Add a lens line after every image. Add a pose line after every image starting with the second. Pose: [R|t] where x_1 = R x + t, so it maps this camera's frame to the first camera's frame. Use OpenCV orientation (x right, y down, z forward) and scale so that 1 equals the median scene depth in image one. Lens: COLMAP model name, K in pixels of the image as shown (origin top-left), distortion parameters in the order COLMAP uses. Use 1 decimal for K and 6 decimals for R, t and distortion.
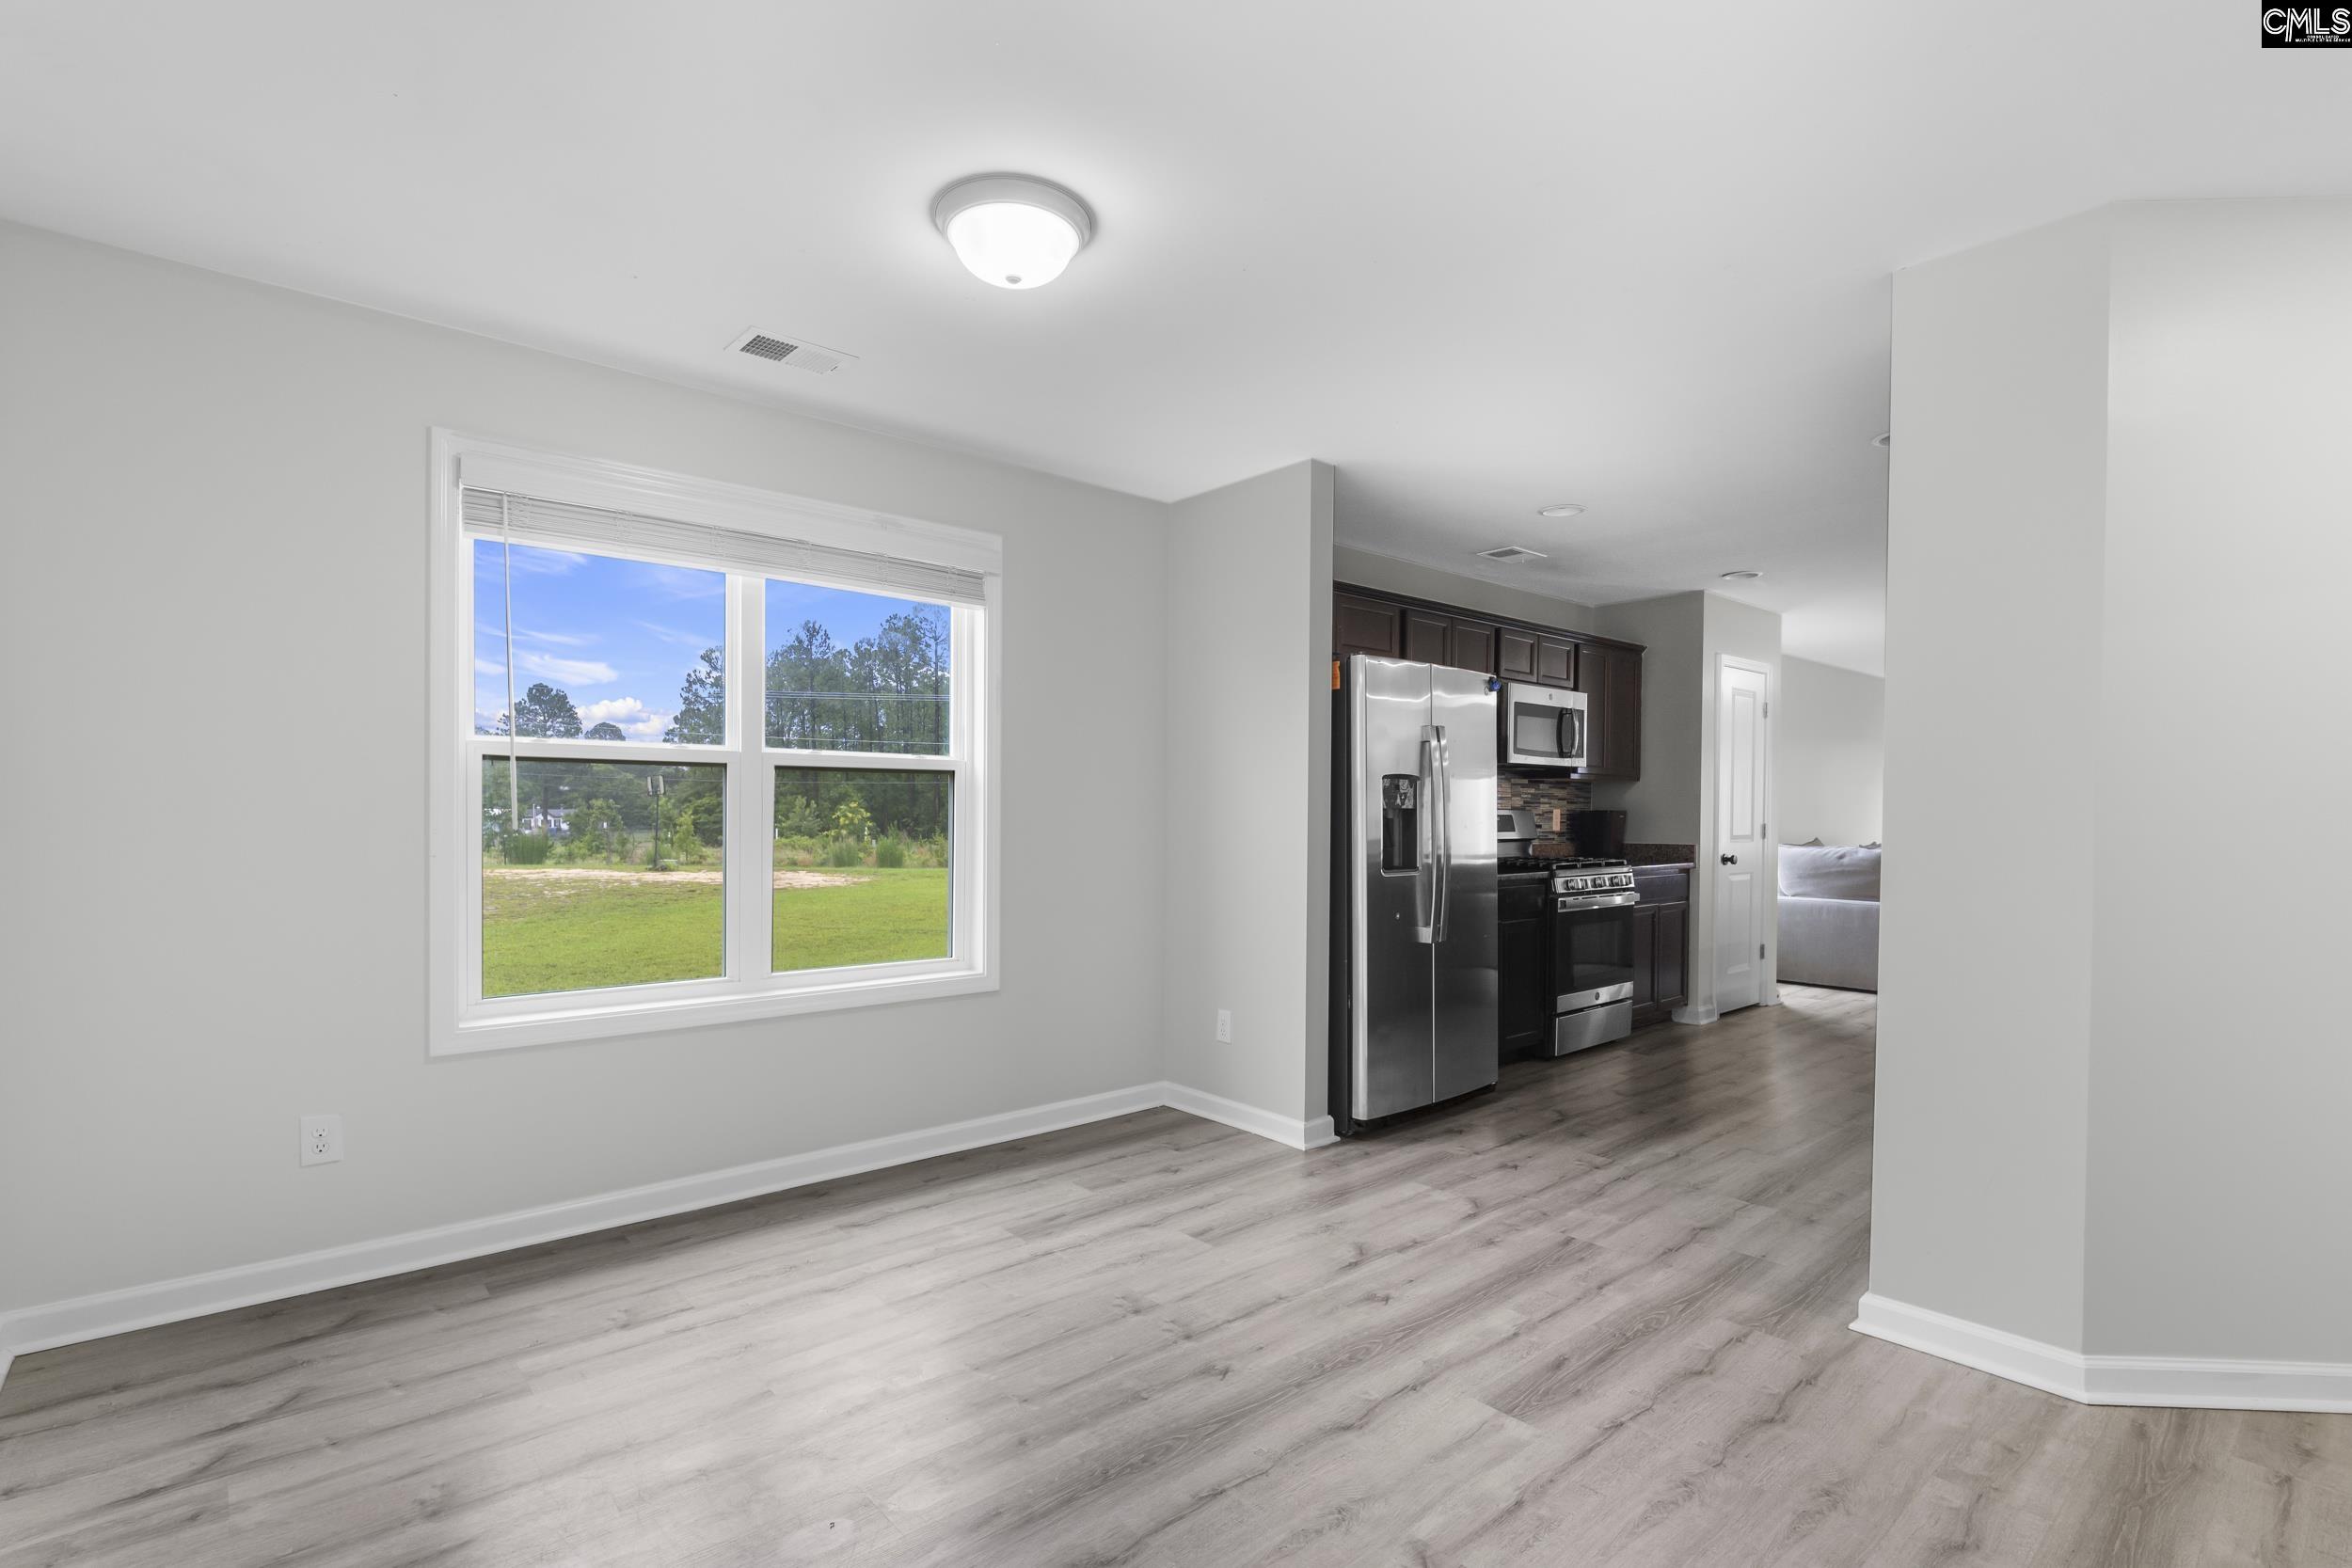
lens RADIAL K [[1091.2, 0, 1168.8], [0, 1091.2, 831.7], [0, 0, 1]] dist [-0.009893, 0.001123]
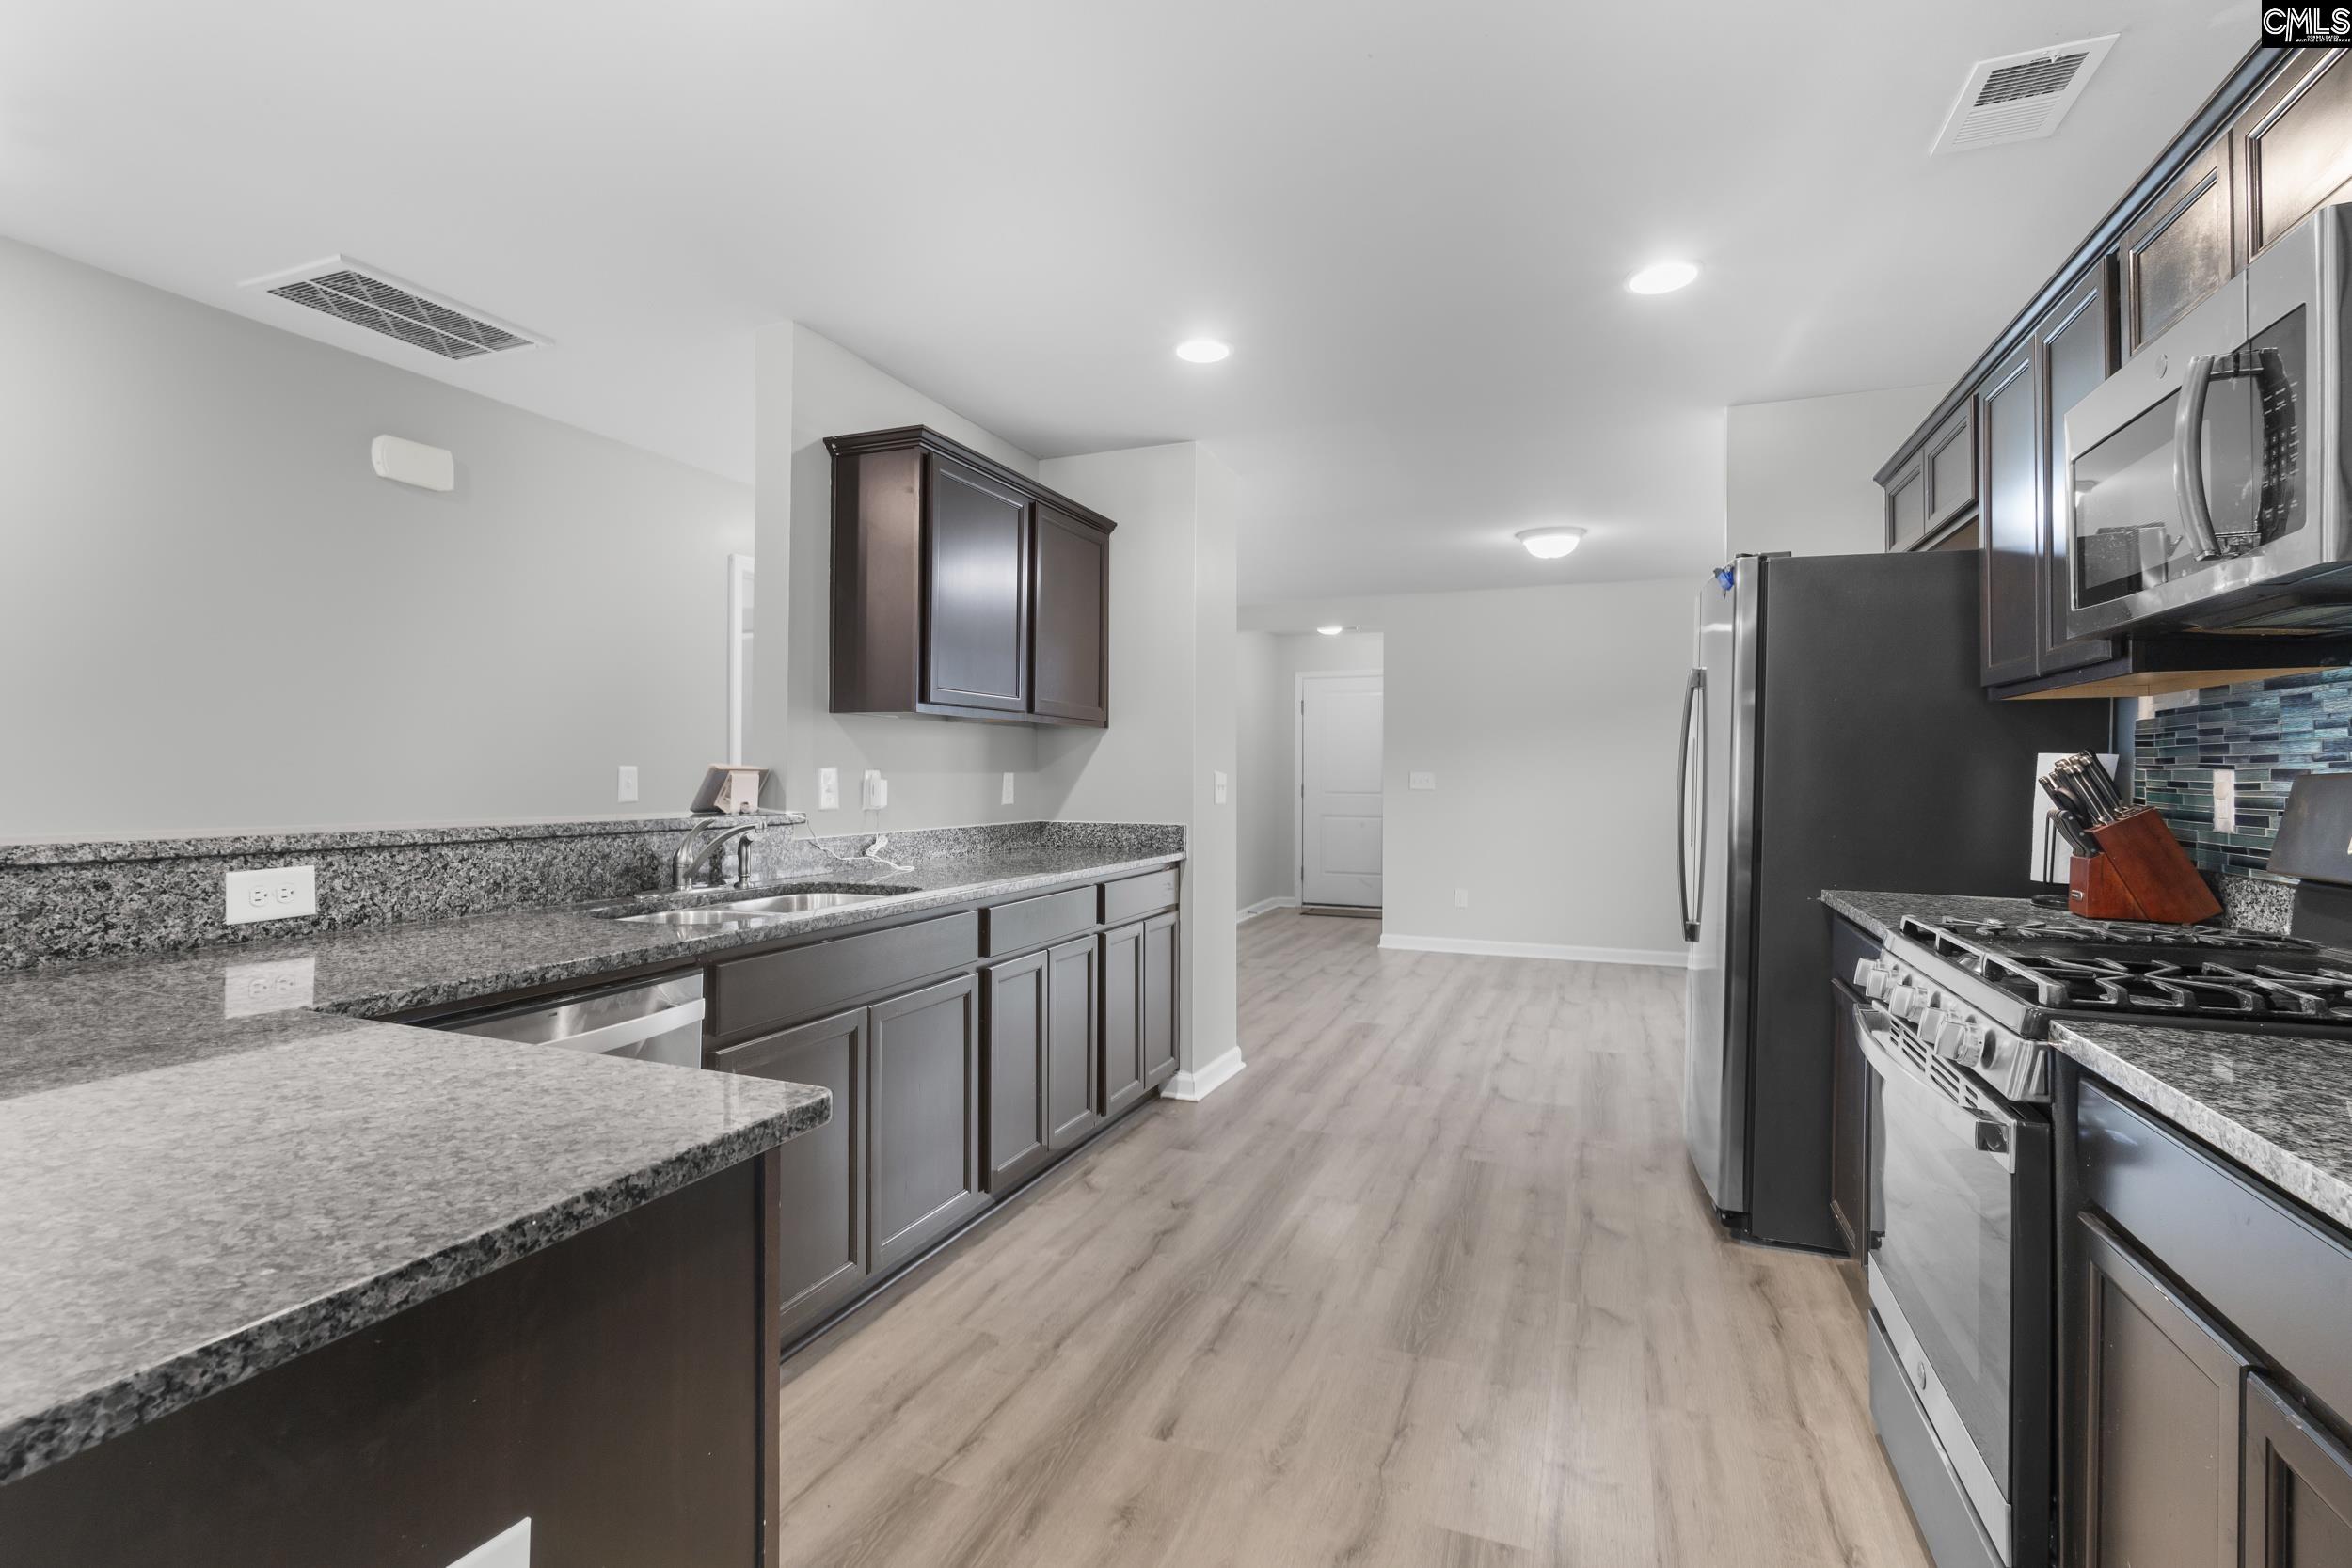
lens RADIAL K [[1091.2, 0, 1171.6], [0, 1091.2, 787.4], [0, 0, 1]] dist [-0.009893, 0.001123]
pose [[-0.888491, -0.003031, -0.458885, 0.696797], [-0.018079, 0.999433, 0.028402, -0.019281], [0.458538, 0.033531, -0.888042, 1.126700]]
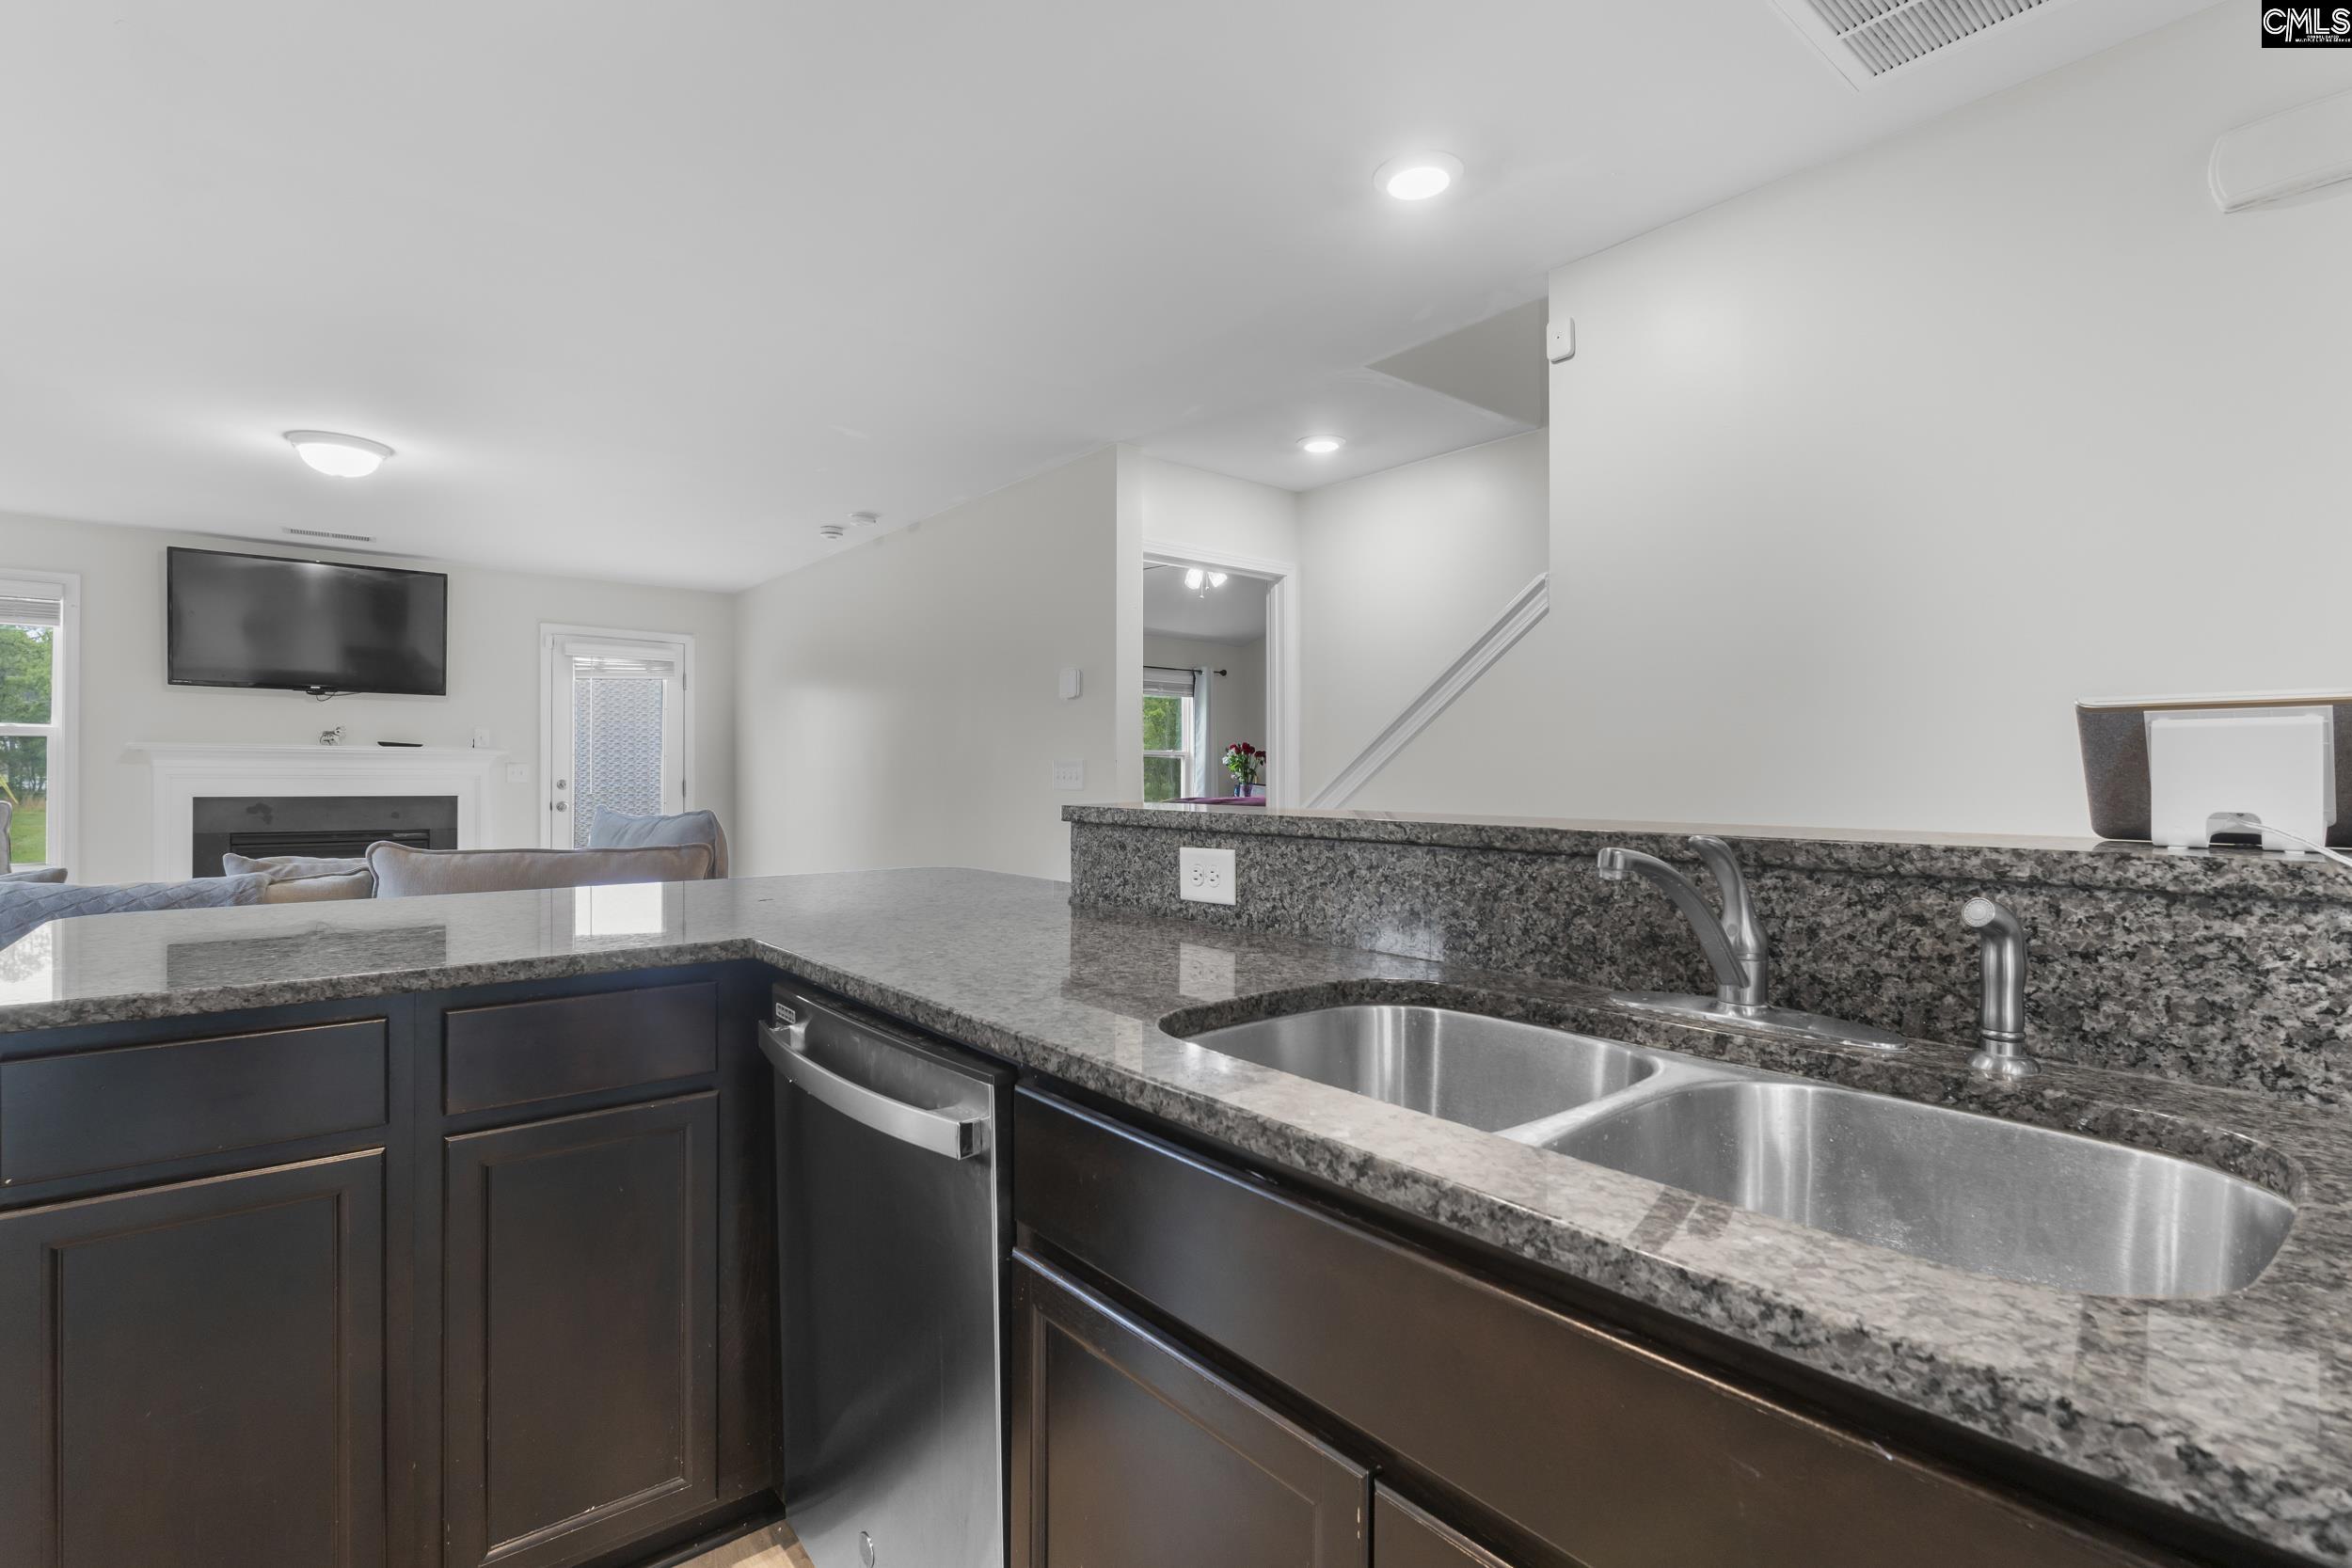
lens RADIAL K [[1091.2, 0, 1164.3], [0, 1091.2, 775.3], [0, 0, 1]] dist [-0.009893, 0.001123]
pose [[0.028191, -0.001877, 0.999601, 0.483536], [0.016921, 0.999856, 0.001400, -0.002160], [-0.999459, 0.016875, 0.028219, 0.724540]]
